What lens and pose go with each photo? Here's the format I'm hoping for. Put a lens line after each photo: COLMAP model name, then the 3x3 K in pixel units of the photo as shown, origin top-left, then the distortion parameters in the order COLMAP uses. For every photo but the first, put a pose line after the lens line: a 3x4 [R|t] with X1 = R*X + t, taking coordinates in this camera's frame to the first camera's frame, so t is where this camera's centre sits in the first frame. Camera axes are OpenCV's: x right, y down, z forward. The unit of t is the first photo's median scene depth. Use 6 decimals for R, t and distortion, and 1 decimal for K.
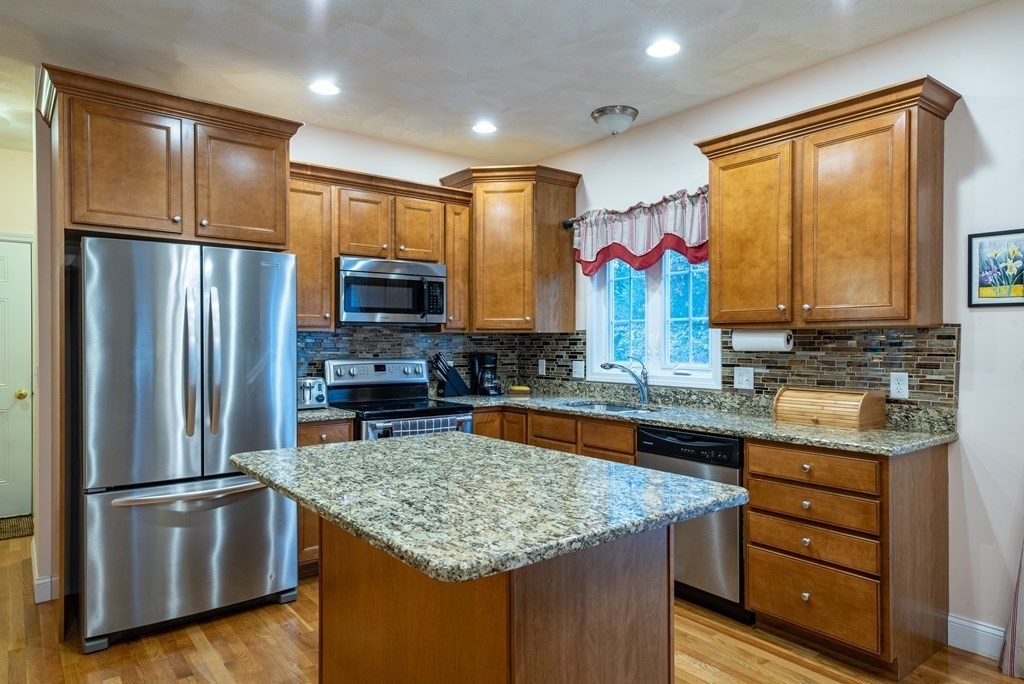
lens RADIAL K [[633.2, 0, 512.0], [0, 633.2, 343.1], [0, 0, 1]] dist [0.007190, 0.000629]
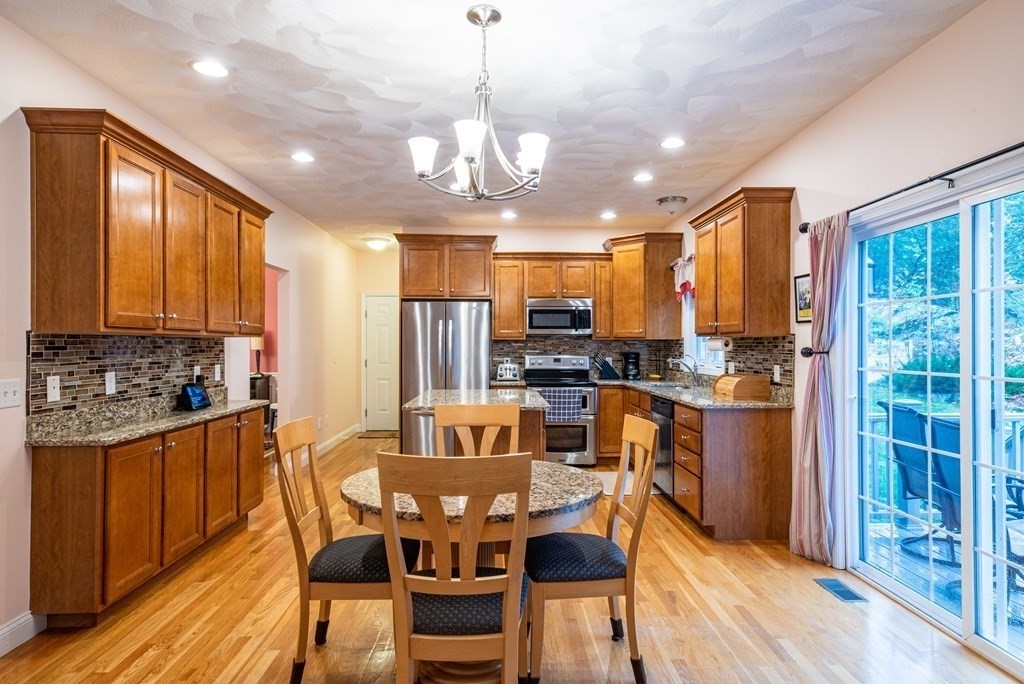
lens RADIAL K [[581.1, 0, 512.9], [0, 581.1, 342.3], [0, 0, 1]] dist [-0.002159, 0.000037]
pose [[0.805049, -0.001630, -0.593206, 0.624498], [-0.003362, 0.999968, -0.007311, 0.002024], [0.593199, 0.007880, 0.805017, -0.346960]]
